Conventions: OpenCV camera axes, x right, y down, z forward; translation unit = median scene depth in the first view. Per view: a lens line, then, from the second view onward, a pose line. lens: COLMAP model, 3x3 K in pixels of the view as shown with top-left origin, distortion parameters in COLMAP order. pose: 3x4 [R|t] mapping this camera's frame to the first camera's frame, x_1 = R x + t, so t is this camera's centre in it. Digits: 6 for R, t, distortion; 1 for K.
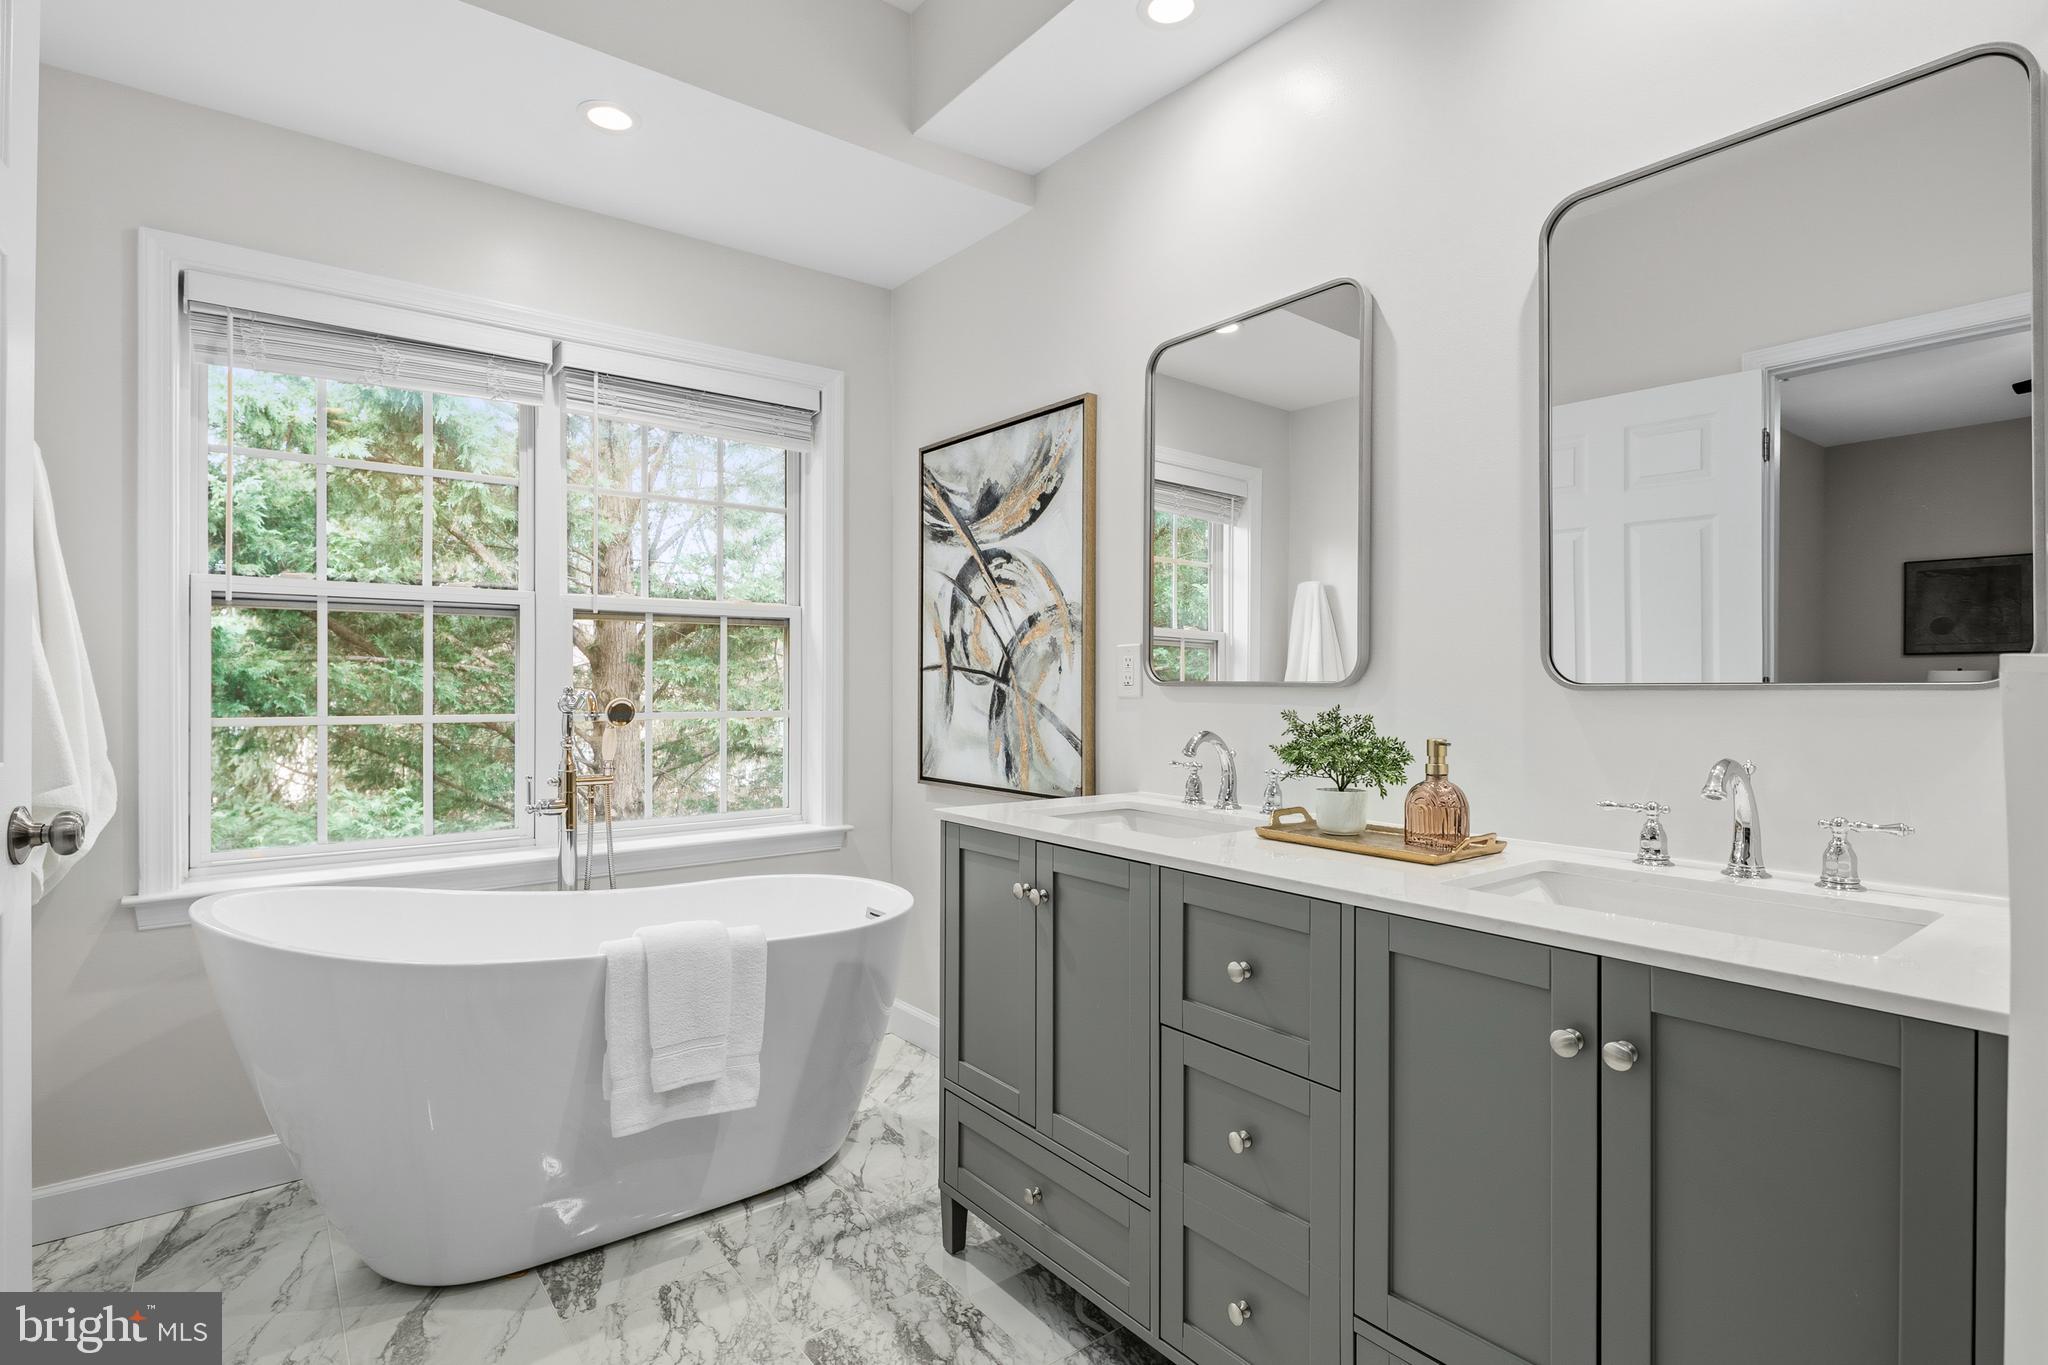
lens RADIAL K [[999.6, 0, 1026.0], [0, 999.6, 679.0], [0, 0, 1]] dist [0.006455, -0.004429]
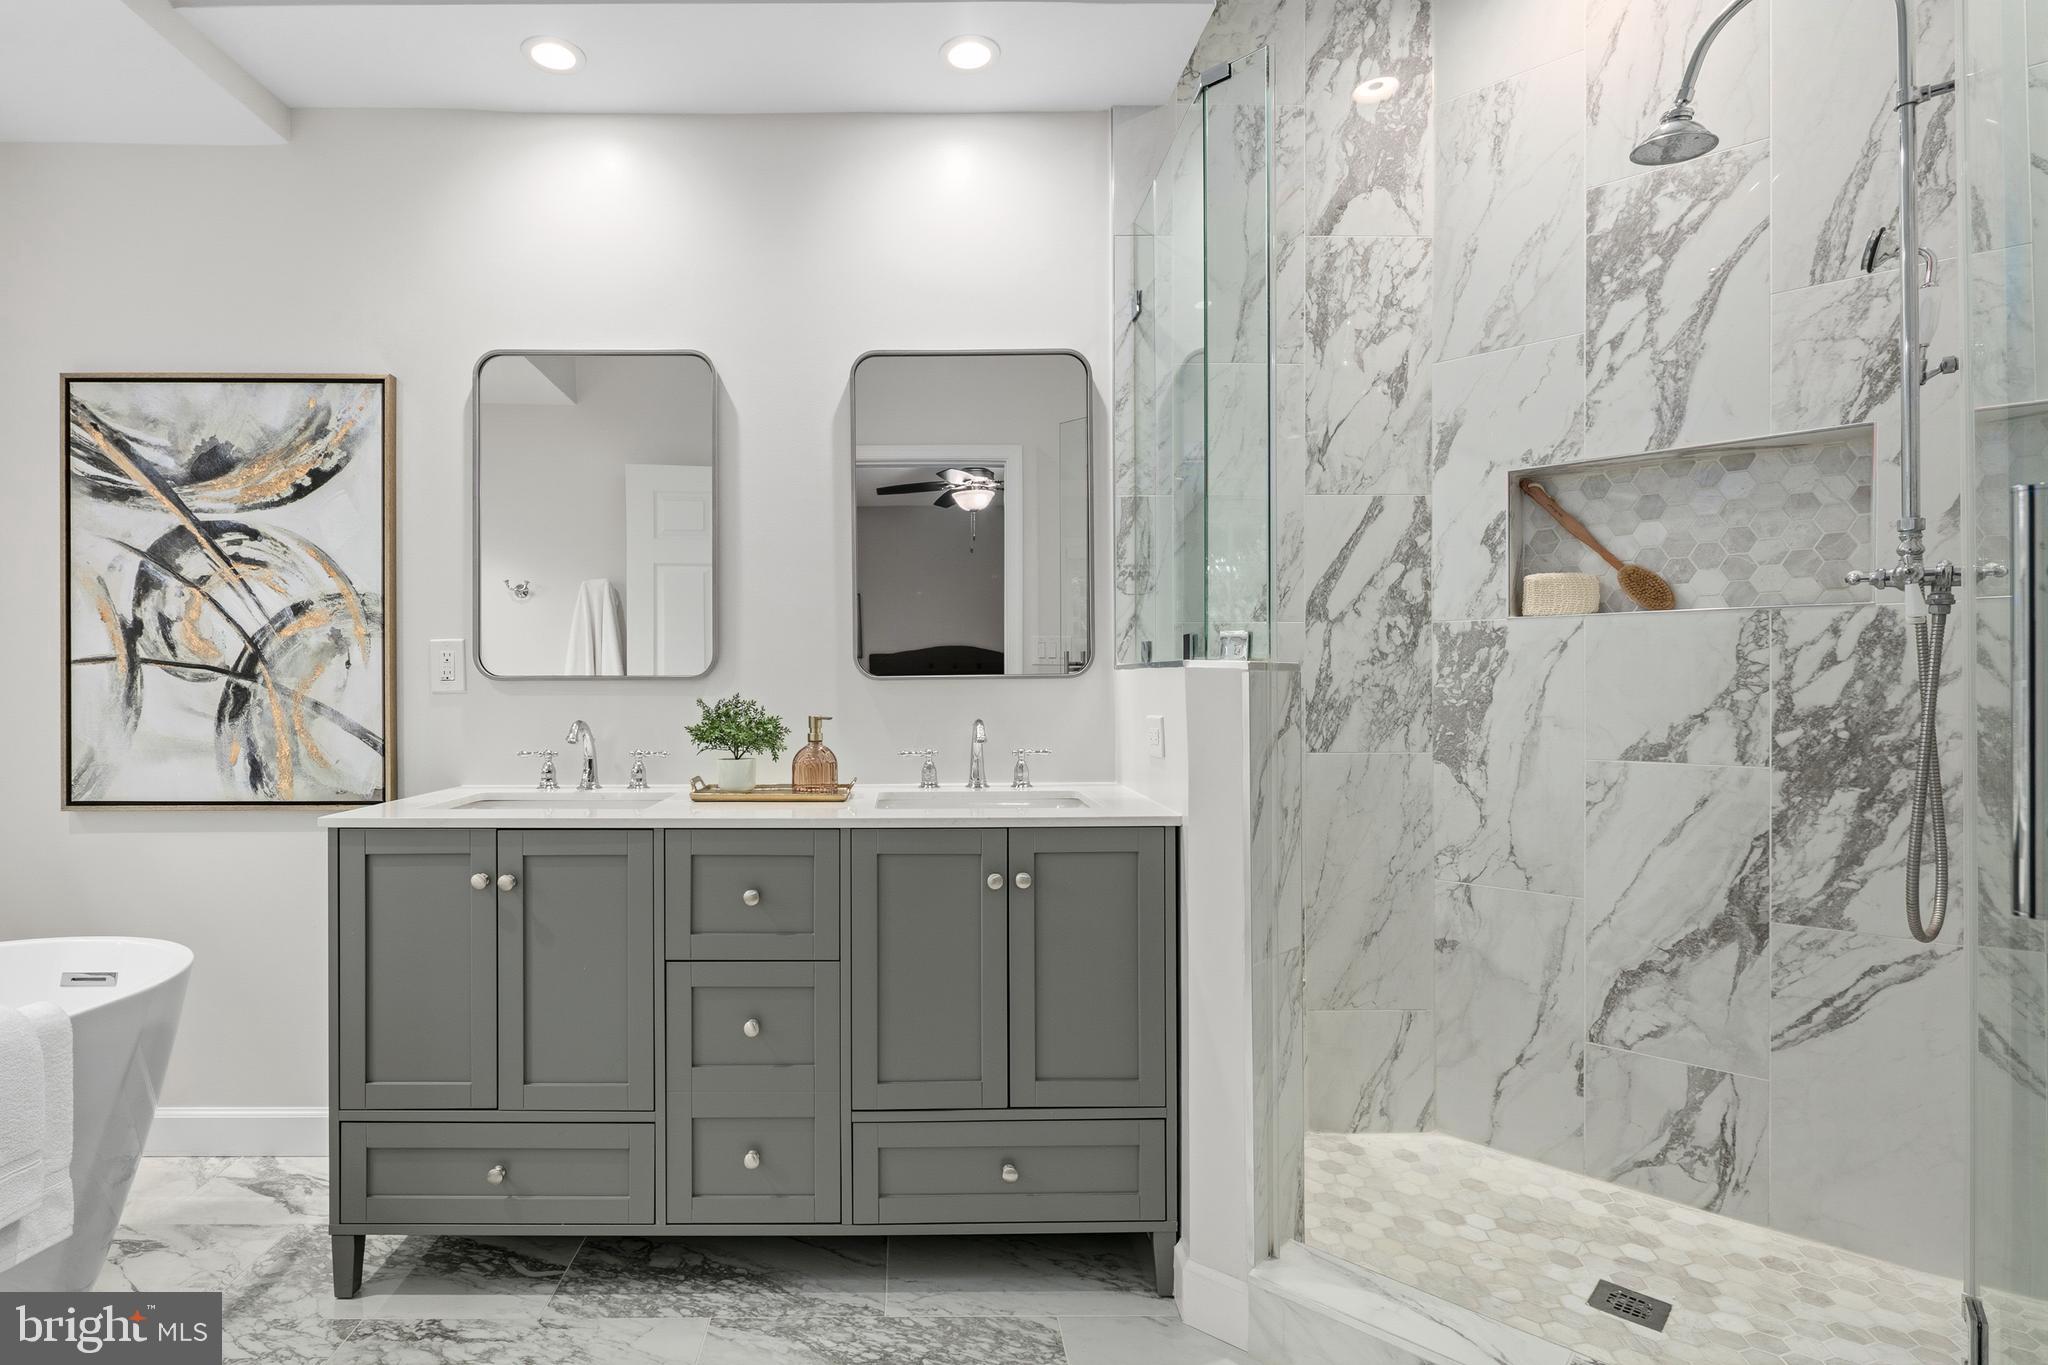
lens RADIAL K [[999.6, 0, 895.5], [0, 999.6, 682.2], [0, 0, 1]] dist [0.006455, -0.004429]
pose [[0.615664, -0.005406, 0.787990, -0.368189], [0.002372, 0.999985, 0.005008, 0.003894], [-0.788005, -0.001214, 0.615667, 0.029503]]
